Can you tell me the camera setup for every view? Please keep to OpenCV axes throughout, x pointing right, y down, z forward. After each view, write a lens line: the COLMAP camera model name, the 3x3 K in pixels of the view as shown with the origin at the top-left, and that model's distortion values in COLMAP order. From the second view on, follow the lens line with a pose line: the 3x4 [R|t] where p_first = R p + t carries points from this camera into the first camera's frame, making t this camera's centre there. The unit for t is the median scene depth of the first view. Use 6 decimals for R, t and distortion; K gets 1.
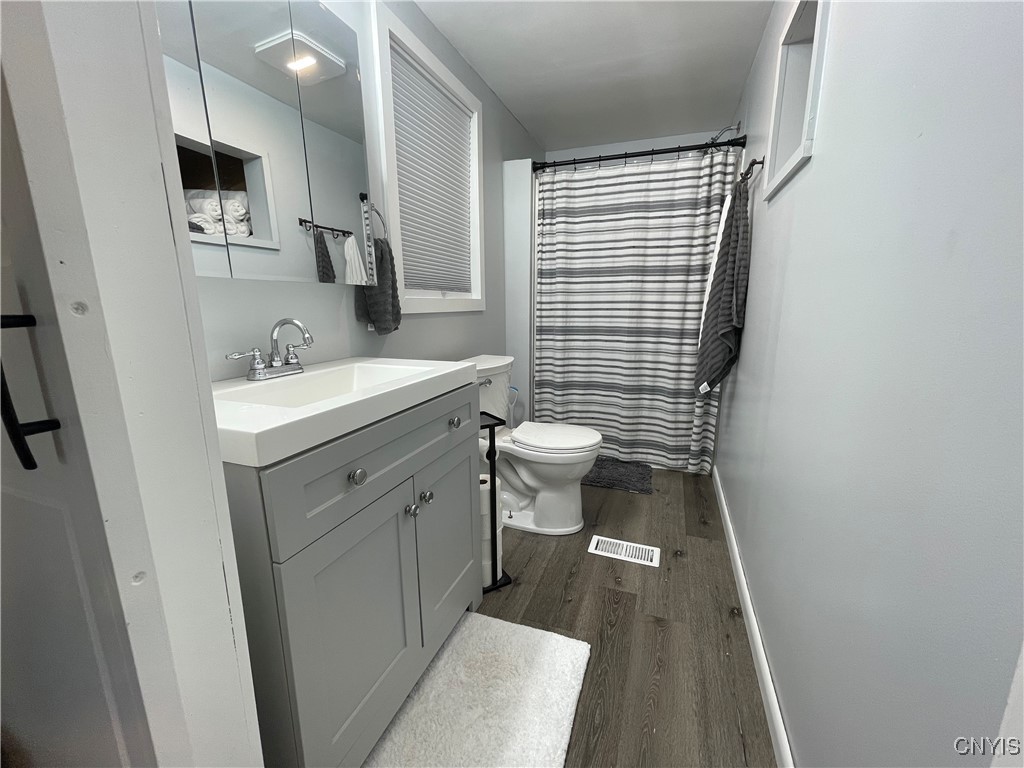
lens RADIAL K [[410.6, 0, 514.6], [0, 410.6, 386.0], [0, 0, 1]] dist [-0.003304, -0.000405]
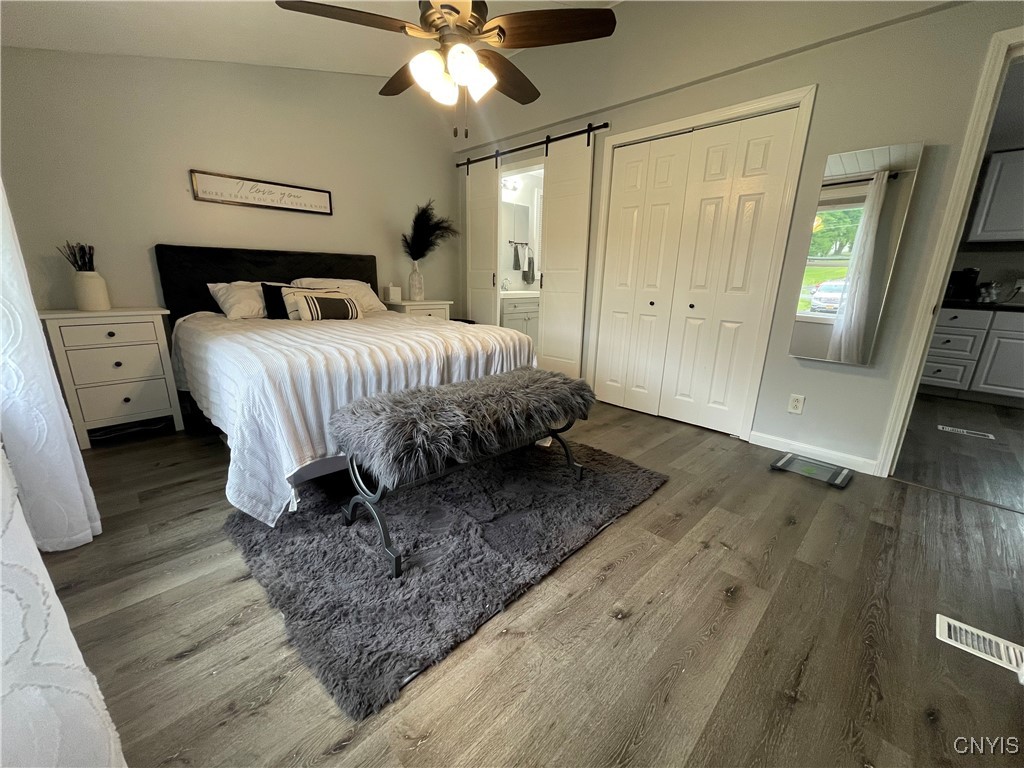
lens RADIAL K [[410.6, 0, 512.0], [0, 410.6, 386.3], [0, 0, 1]] dist [-0.003304, -0.000405]
pose [[0.908689, 0.128312, -0.397267, 0.686535], [-0.103132, 0.991096, 0.084212, 0.299667], [0.404535, -0.035552, 0.913831, -1.504426]]
